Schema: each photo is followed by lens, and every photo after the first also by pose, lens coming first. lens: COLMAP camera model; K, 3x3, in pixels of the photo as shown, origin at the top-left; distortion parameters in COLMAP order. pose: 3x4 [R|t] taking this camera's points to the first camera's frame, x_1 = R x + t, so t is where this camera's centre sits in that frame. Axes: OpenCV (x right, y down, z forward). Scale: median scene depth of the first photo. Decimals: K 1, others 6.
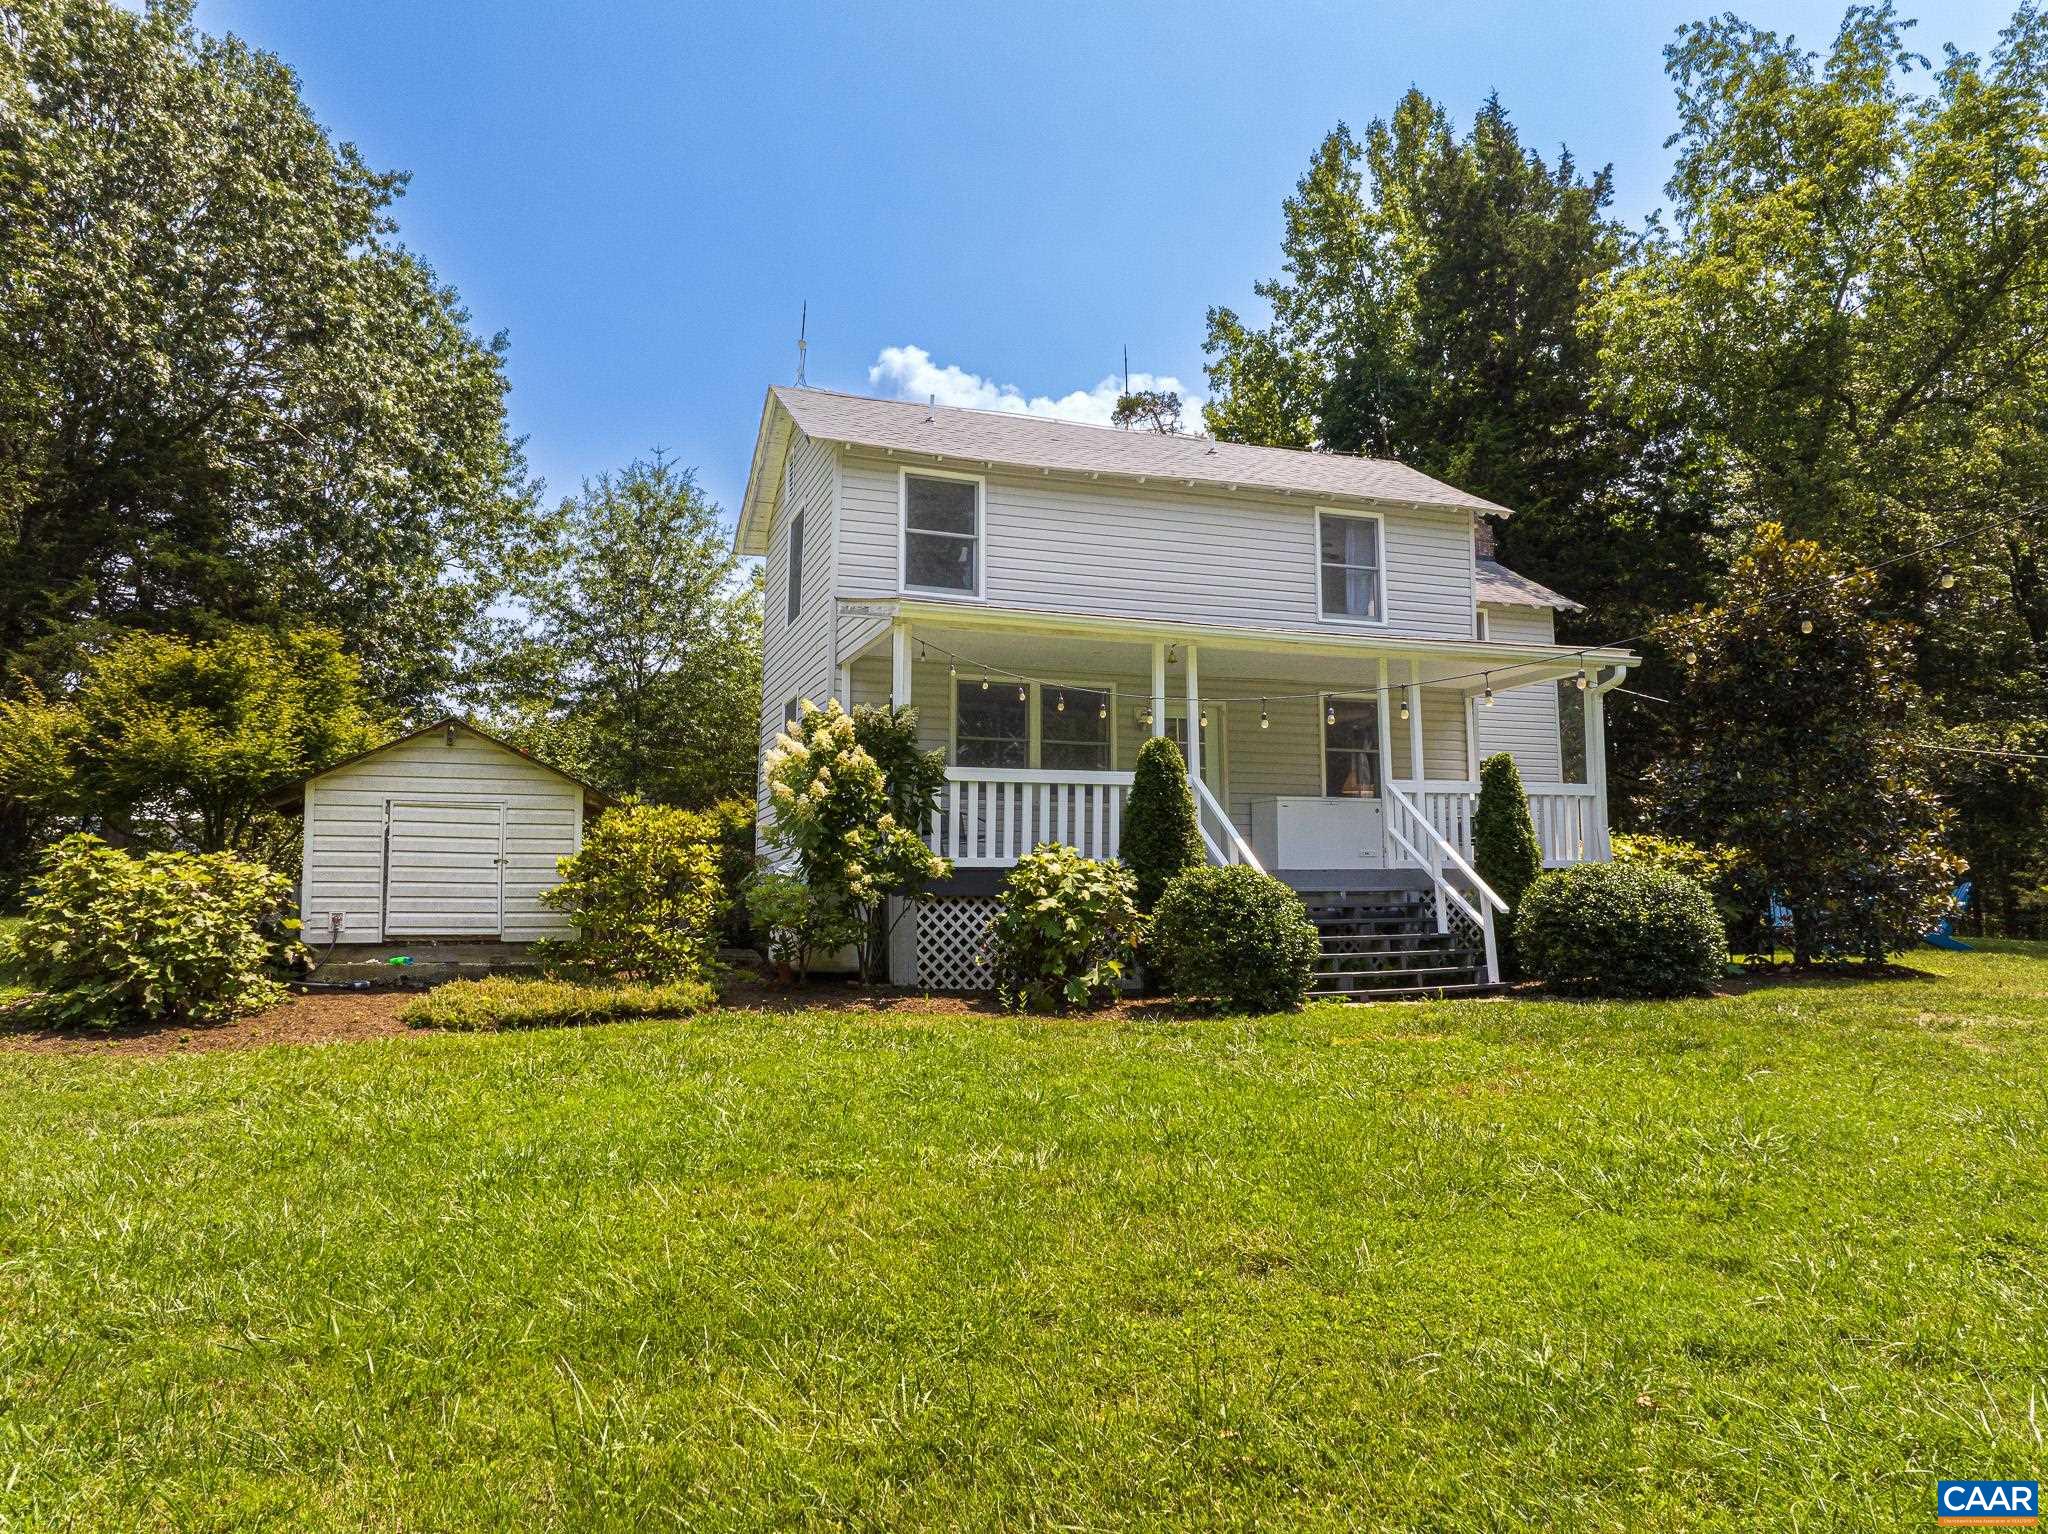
lens RADIAL K [[1420.4, 0, 1027.0], [0, 1420.4, 760.0], [0, 0, 1]] dist [-0.023515, -0.000145]
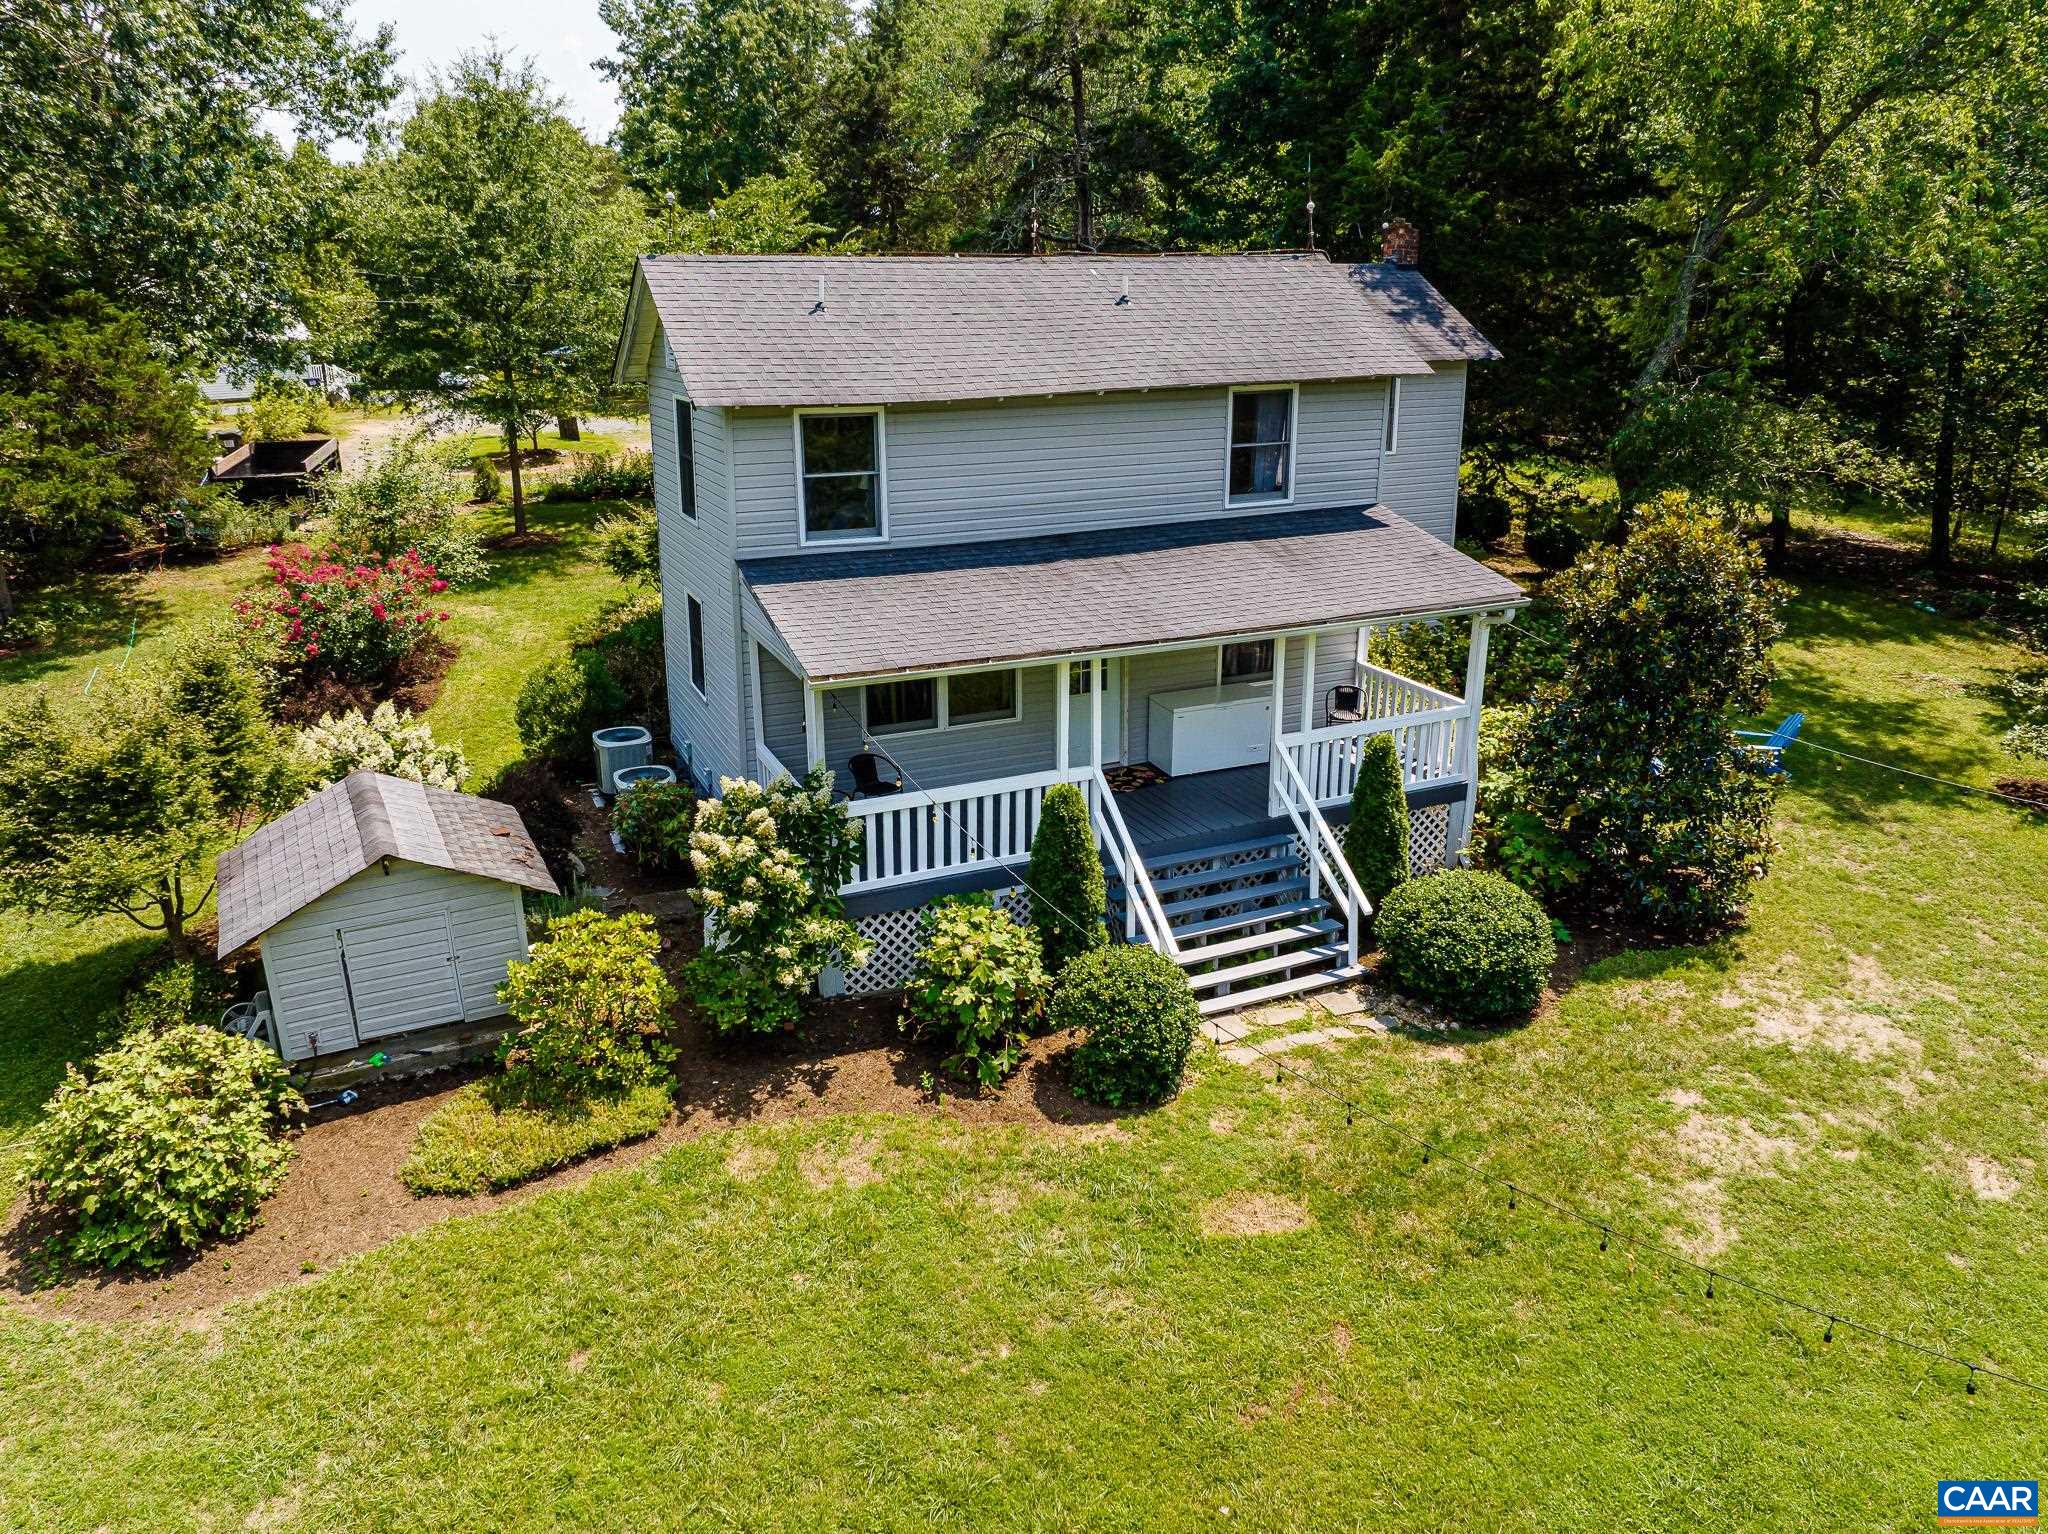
lens RADIAL K [[1420.4, 0, 1019.5], [0, 1420.4, 754.0], [0, 0, 1]] dist [-0.023515, -0.000145]
pose [[0.997567, -0.023314, 0.065698, -0.008420], [-0.005979, 0.910329, 0.413842, -0.460482], [-0.069455, -0.413228, 0.907975, 0.052010]]
